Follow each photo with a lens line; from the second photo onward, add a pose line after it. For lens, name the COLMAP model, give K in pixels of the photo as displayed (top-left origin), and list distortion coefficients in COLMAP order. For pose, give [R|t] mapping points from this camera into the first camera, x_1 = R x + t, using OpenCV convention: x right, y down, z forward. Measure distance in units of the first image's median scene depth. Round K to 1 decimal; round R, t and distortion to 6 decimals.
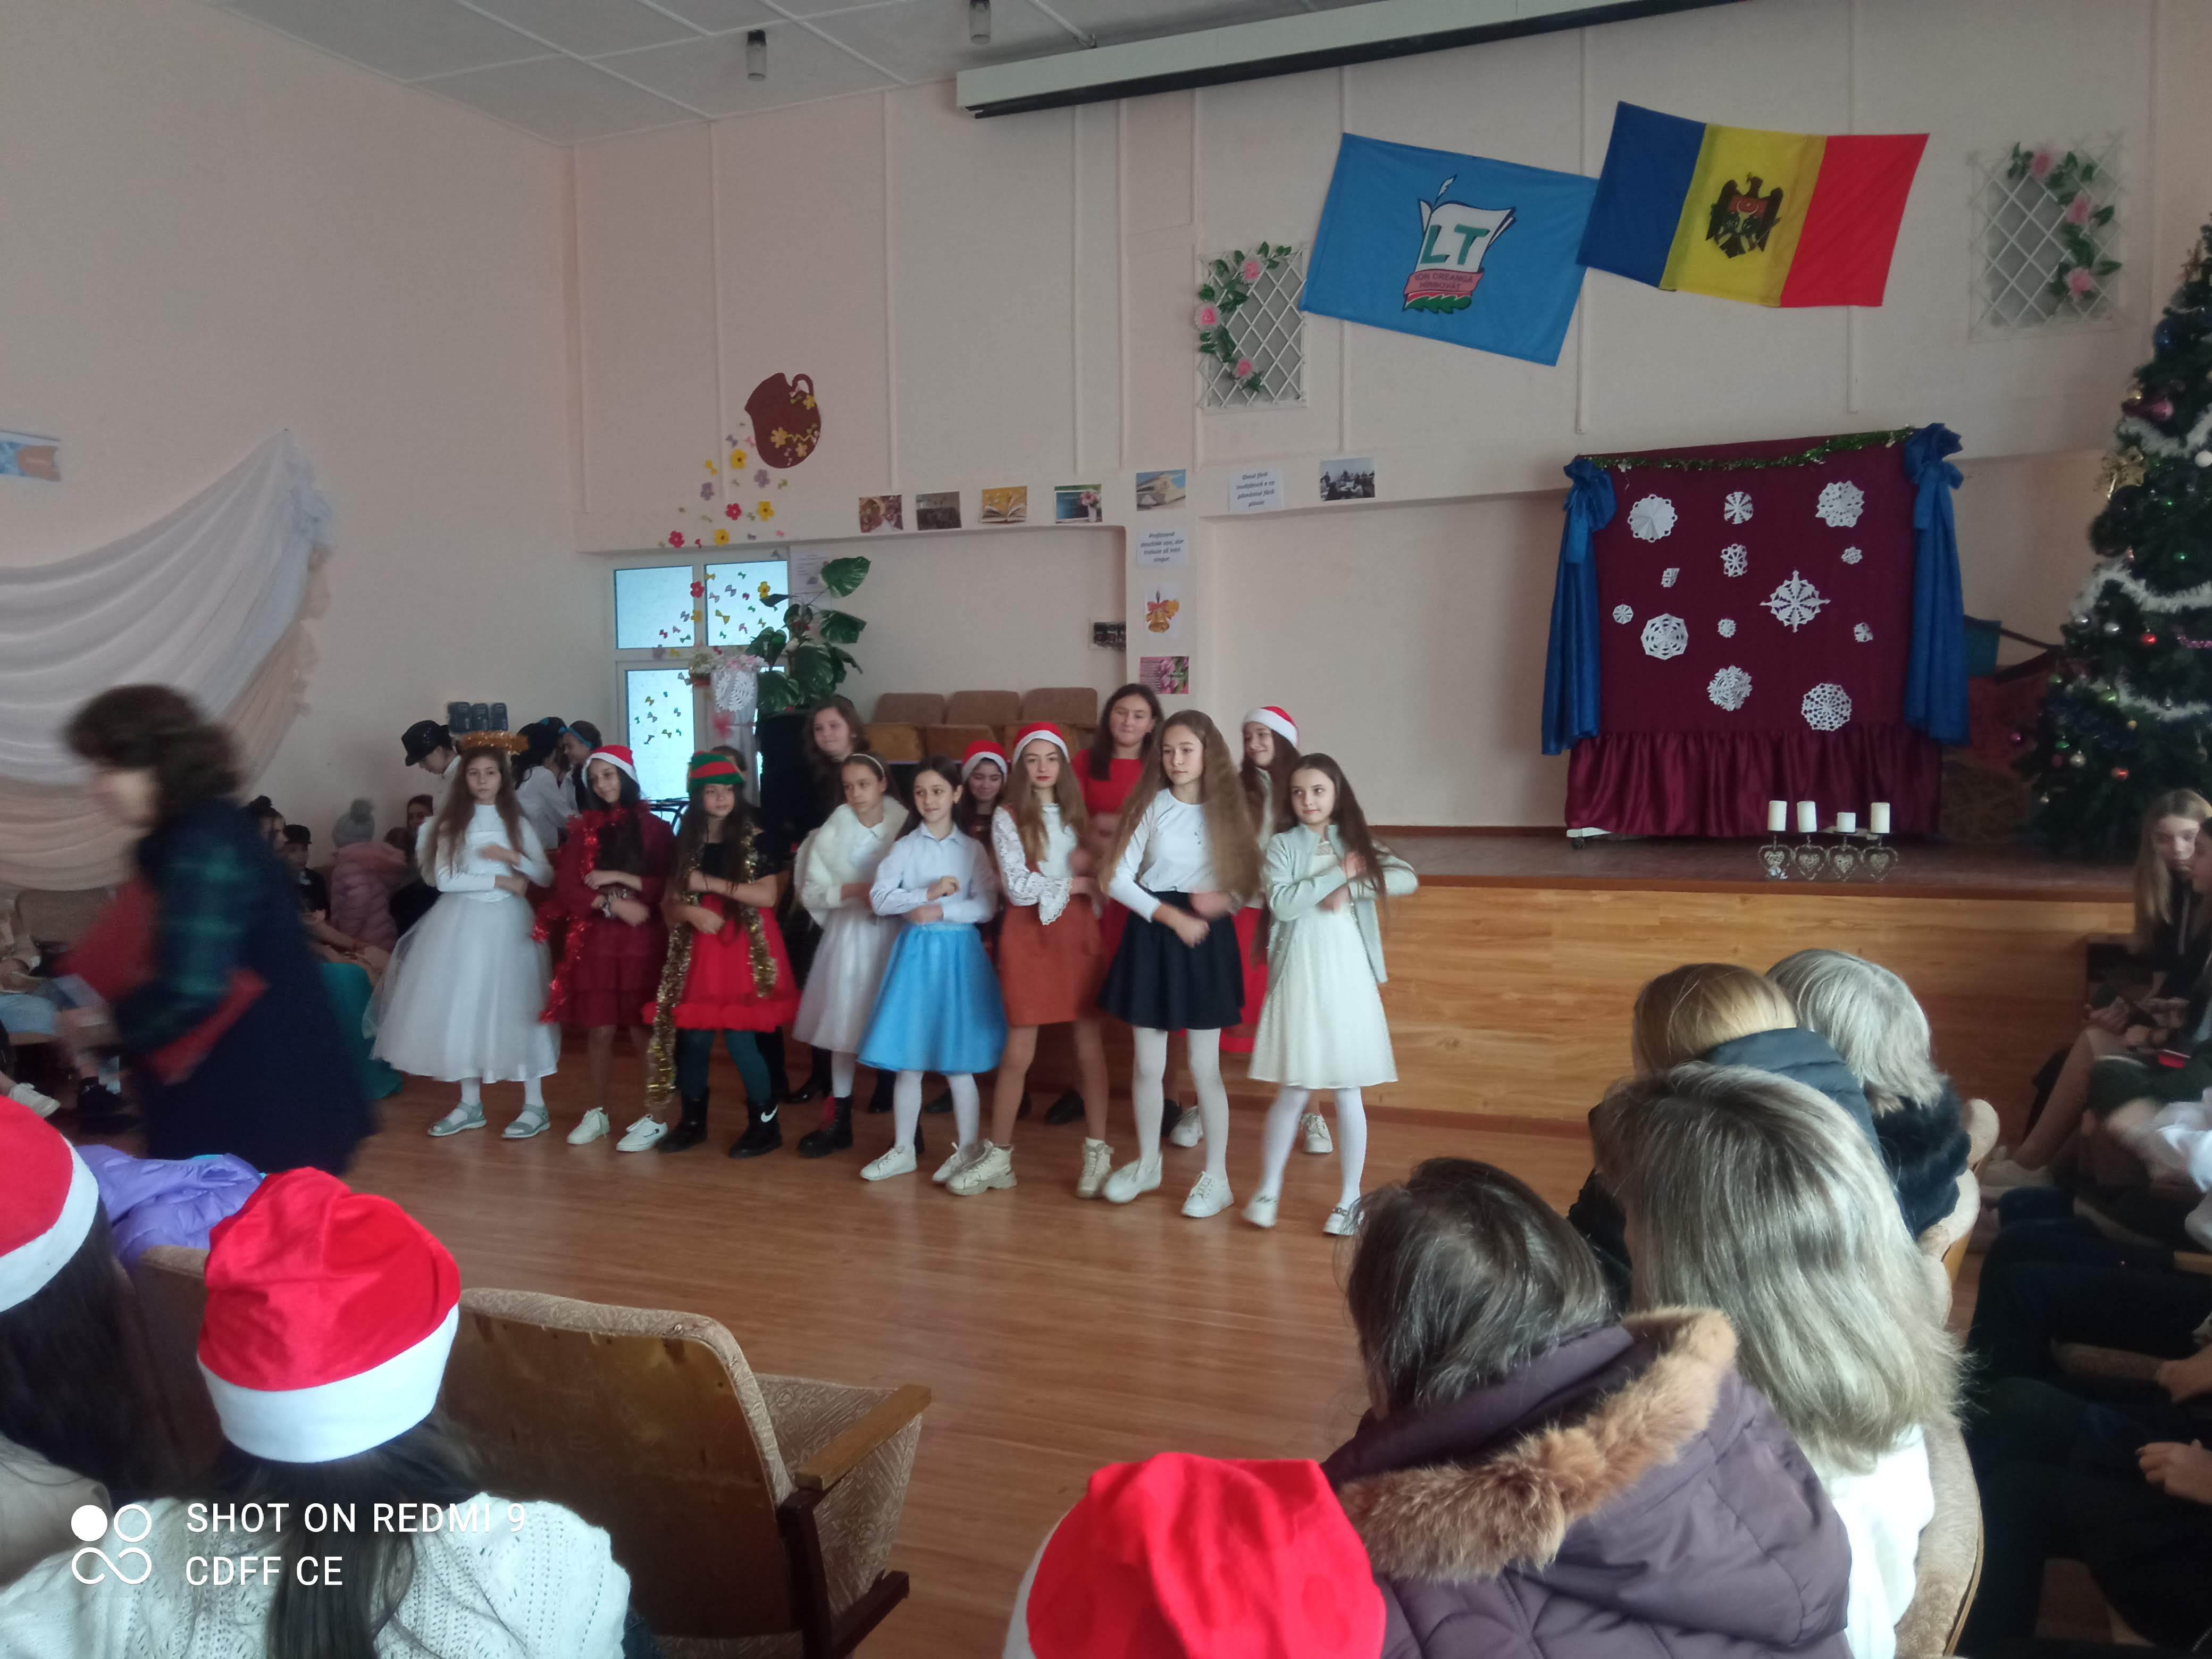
lens RADIAL K [[1784.7, 0, 1099.5], [0, 1784.7, 843.8], [0, 0, 1]] dist [0.103330, -0.179071]
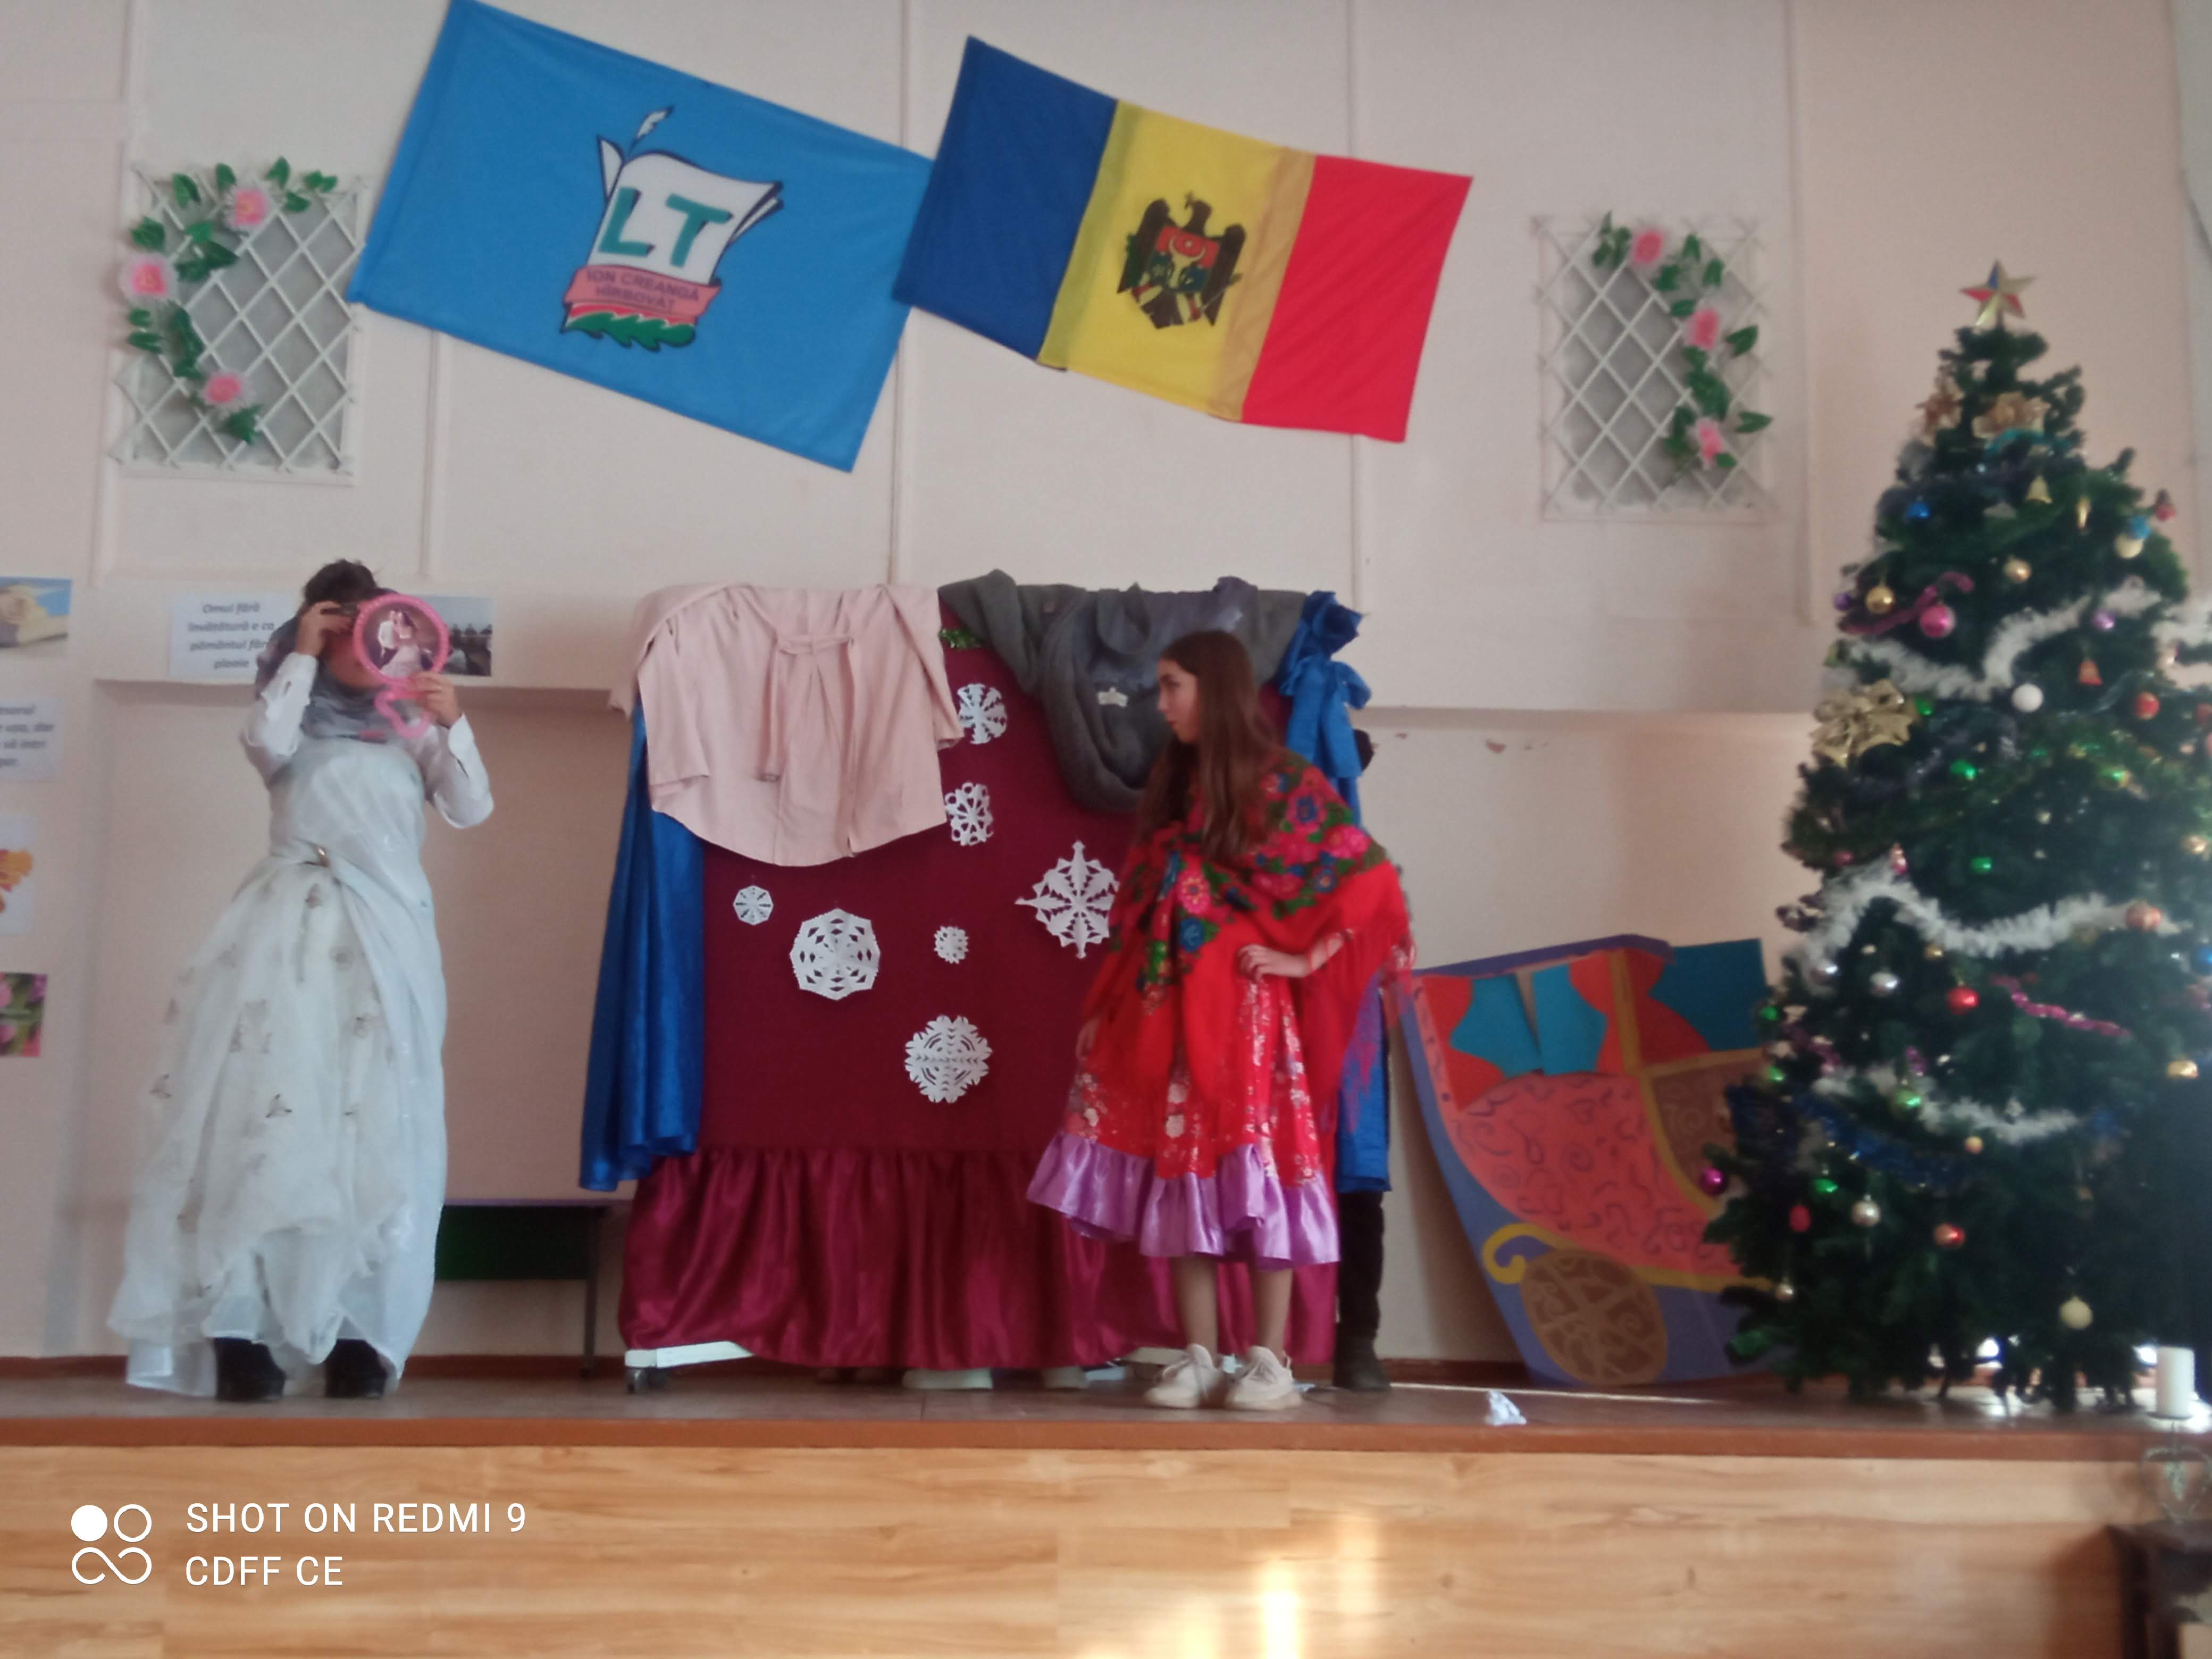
lens RADIAL K [[2759.8, 0, 1093.3], [0, 2759.8, 843.7], [0, 0, 1]] dist [0.137527, -0.321446]
pose [[0.881008, 0.097971, 0.462846, -0.049466], [0.007267, 0.975406, -0.220297, 0.021517], [-0.473045, 0.197447, 0.858628, 0.270038]]
